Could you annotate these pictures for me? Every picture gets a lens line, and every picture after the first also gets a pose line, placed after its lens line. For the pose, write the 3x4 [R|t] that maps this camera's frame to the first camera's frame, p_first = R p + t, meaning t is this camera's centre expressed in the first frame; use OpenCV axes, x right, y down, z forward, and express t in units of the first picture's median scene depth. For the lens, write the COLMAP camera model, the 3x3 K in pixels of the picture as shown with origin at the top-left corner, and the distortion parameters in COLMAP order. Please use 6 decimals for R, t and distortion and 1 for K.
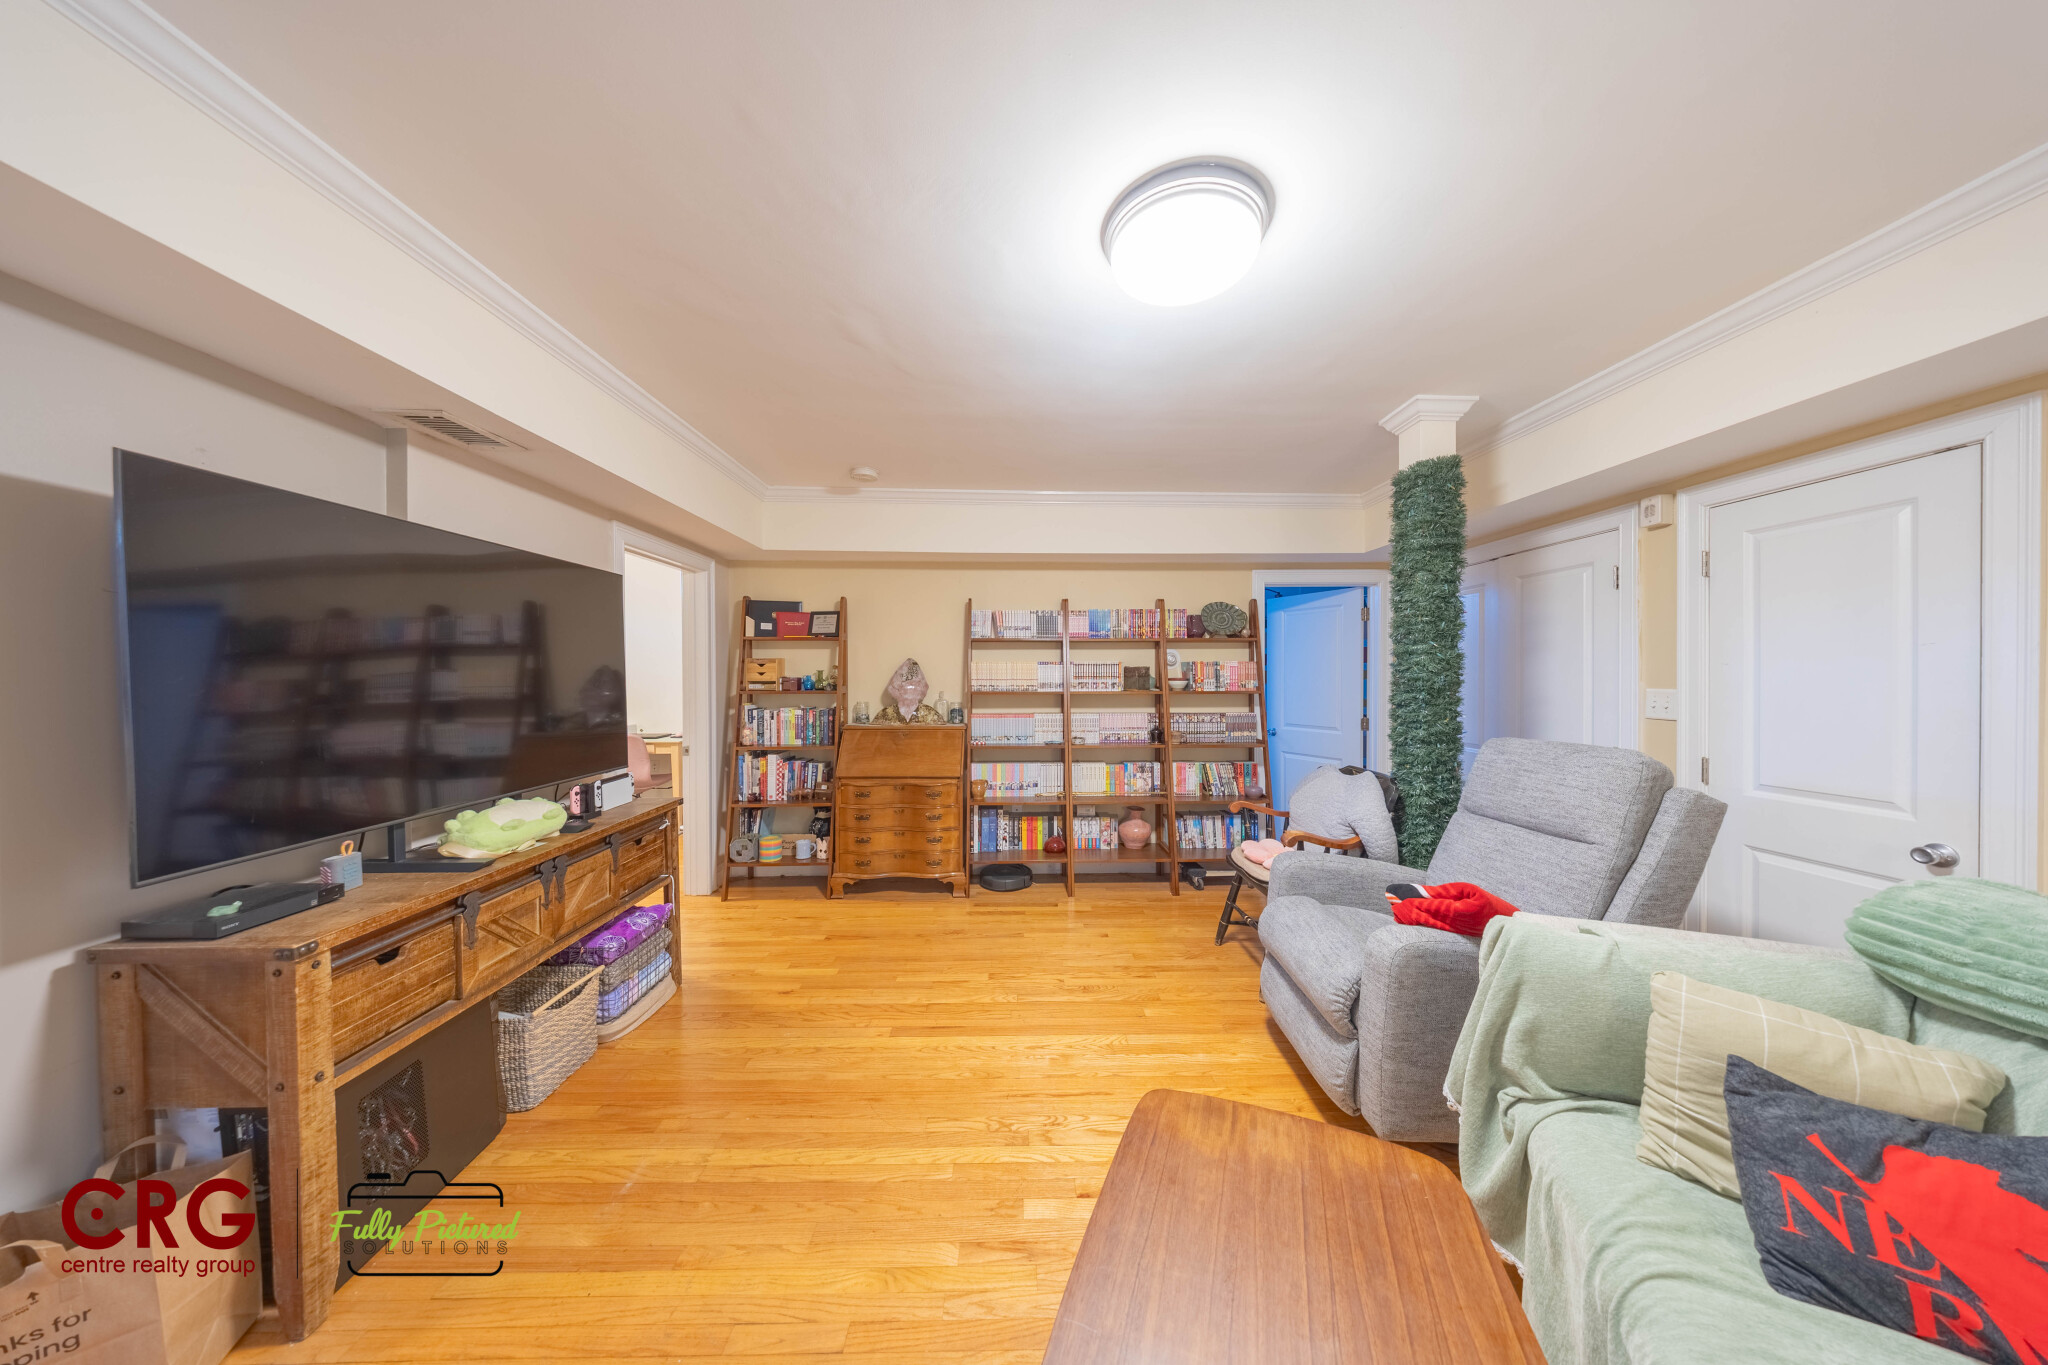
lens RADIAL K [[595.3, 0, 1015.2], [0, 595.3, 684.9], [0, 0, 1]] dist [-0.009502, -0.000054]
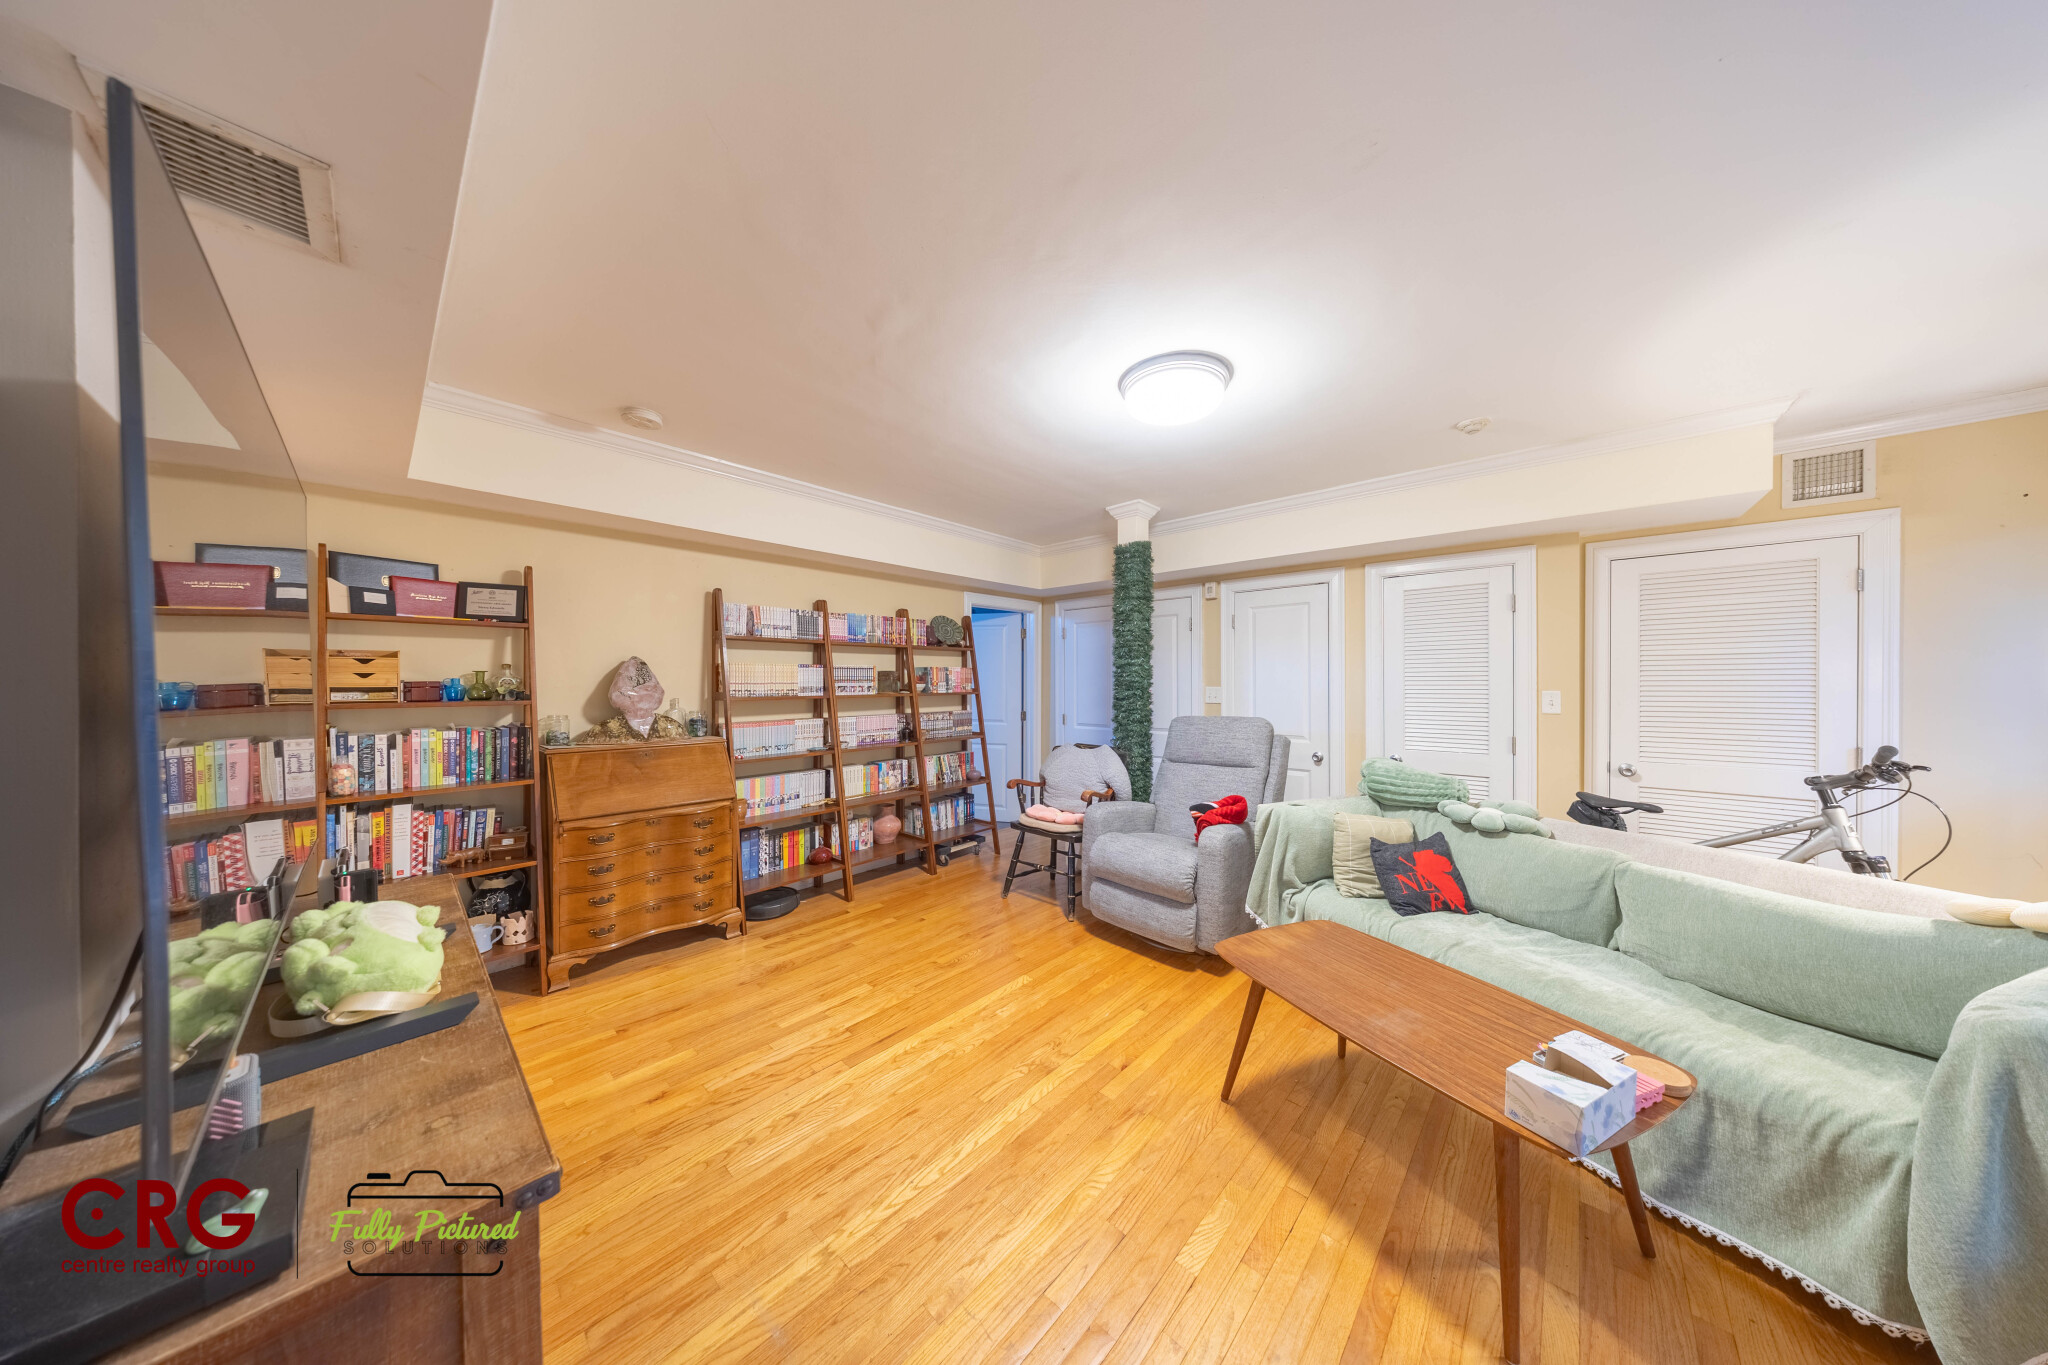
lens RADIAL K [[595.3, 0, 1027.6], [0, 595.3, 679.6], [0, 0, 1]] dist [-0.009502, -0.000054]
pose [[0.679350, 0.001426, 0.733813, -0.407159], [0.010056, 0.999886, -0.011253, -0.000452], [-0.733745, 0.015024, 0.679259, 0.097821]]
